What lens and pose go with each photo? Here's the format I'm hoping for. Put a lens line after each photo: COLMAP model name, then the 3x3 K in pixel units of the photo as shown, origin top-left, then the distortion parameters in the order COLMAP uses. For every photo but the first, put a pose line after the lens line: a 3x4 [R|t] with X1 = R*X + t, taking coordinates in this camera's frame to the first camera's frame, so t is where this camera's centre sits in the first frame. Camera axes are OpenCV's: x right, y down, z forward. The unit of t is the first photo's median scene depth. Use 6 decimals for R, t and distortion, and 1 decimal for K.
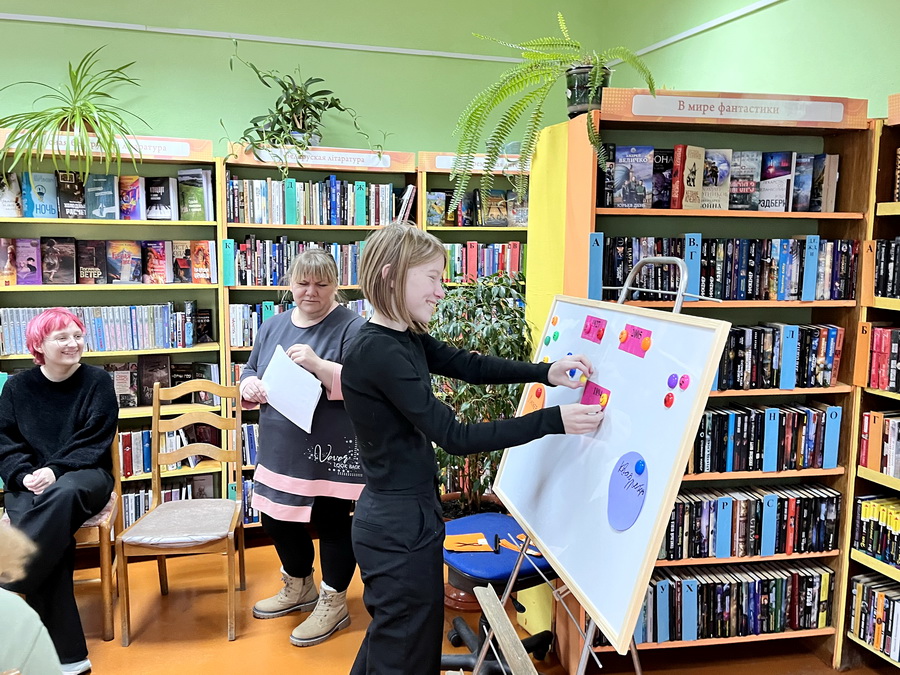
lens RADIAL K [[721.9, 0, 440.5], [0, 721.9, 341.5], [0, 0, 1]] dist [0.034577, -0.056090]
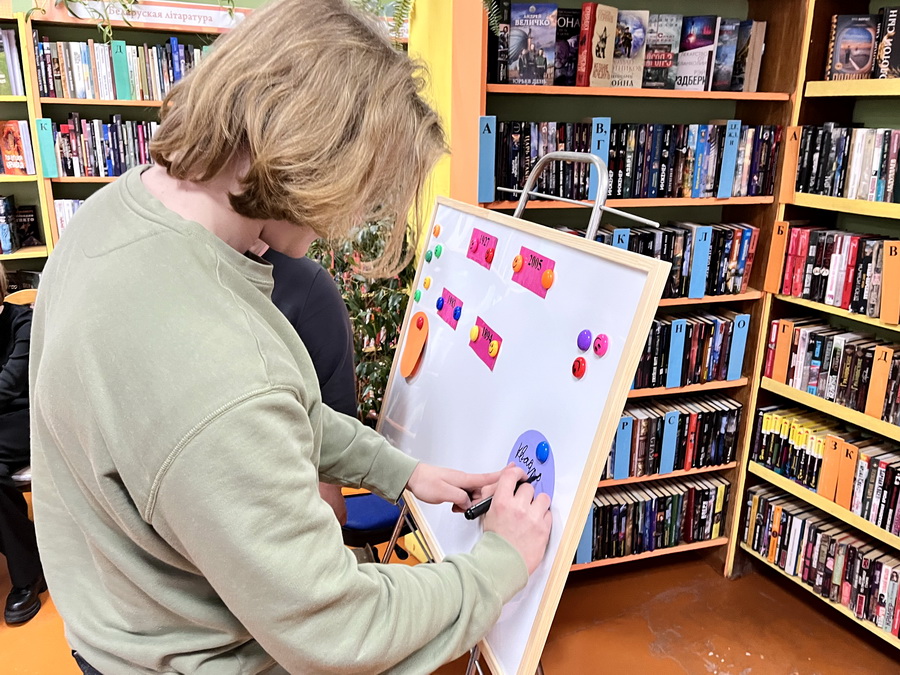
lens RADIAL K [[721.9, 0, 430.7], [0, 721.9, 352.0], [0, 0, 1]] dist [0.034577, -0.056090]
pose [[0.991887, -0.034021, 0.122485, 0.028743], [0.012215, 0.984572, 0.174552, -0.021309], [-0.126533, -0.171639, 0.977000, 0.110902]]
